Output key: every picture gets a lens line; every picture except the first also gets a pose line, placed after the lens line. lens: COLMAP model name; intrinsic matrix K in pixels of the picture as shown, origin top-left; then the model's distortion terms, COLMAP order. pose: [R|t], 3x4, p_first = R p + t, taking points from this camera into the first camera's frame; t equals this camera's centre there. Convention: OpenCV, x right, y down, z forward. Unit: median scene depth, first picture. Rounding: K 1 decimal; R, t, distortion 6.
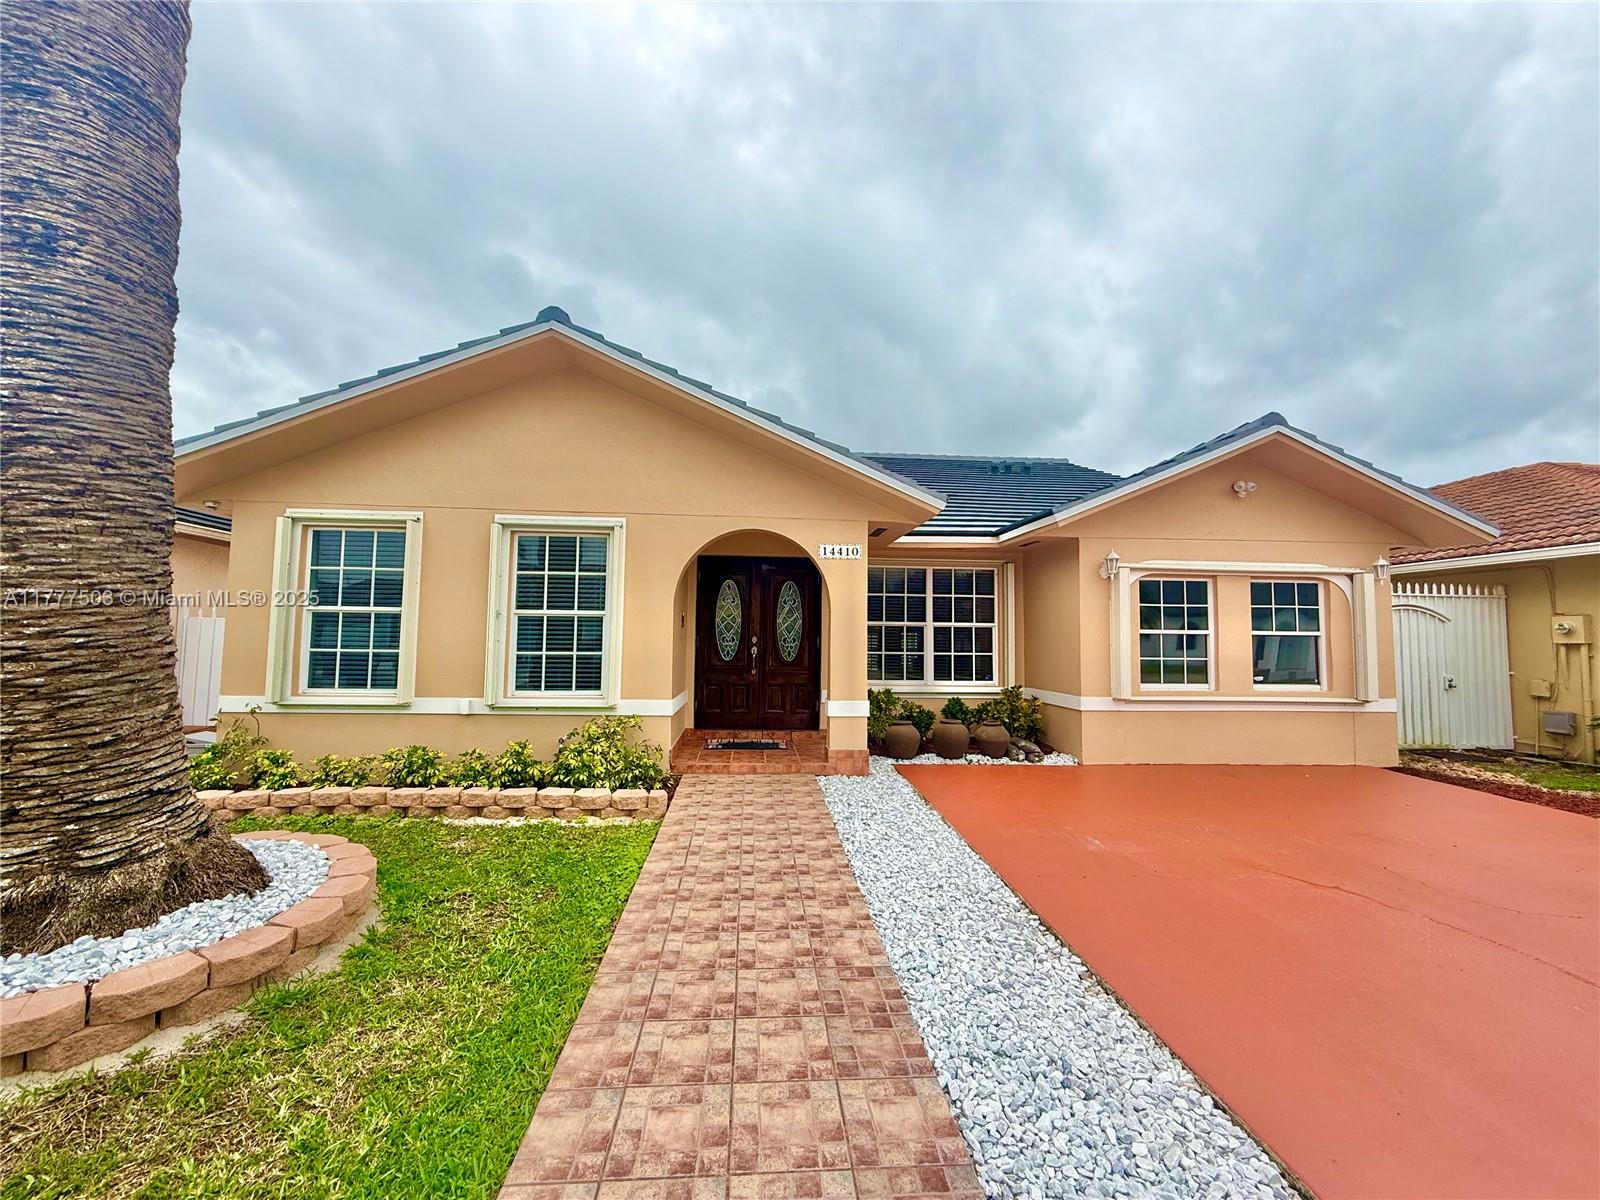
lens RADIAL K [[637.1, 0, 798.9], [0, 637.1, 599.4], [0, 0, 1]] dist [0.000871, -0.000435]
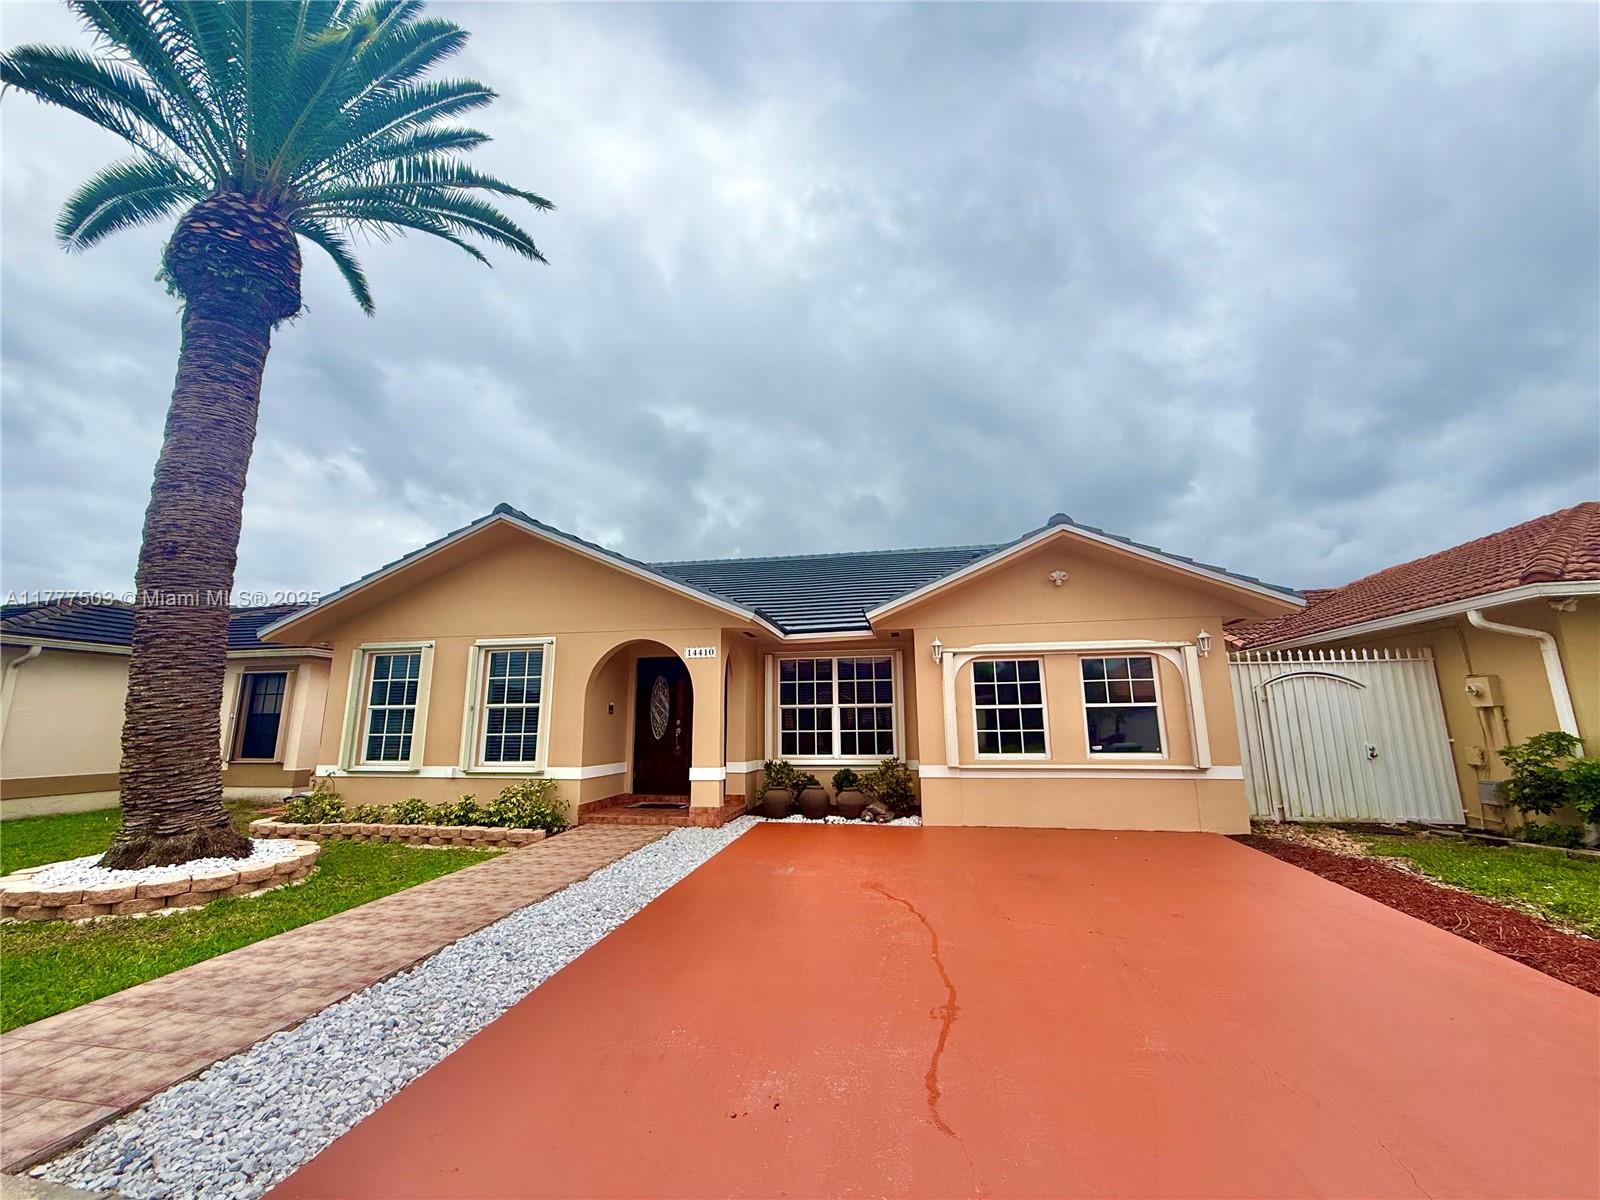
lens RADIAL K [[637.1, 0, 799.0], [0, 637.1, 600.2], [0, 0, 1]] dist [0.000871, -0.000435]
pose [[0.966613, -0.070106, -0.246464, 0.598625], [0.036543, 0.989729, -0.138205, 0.007942], [0.253621, 0.124584, 0.959247, -0.234836]]
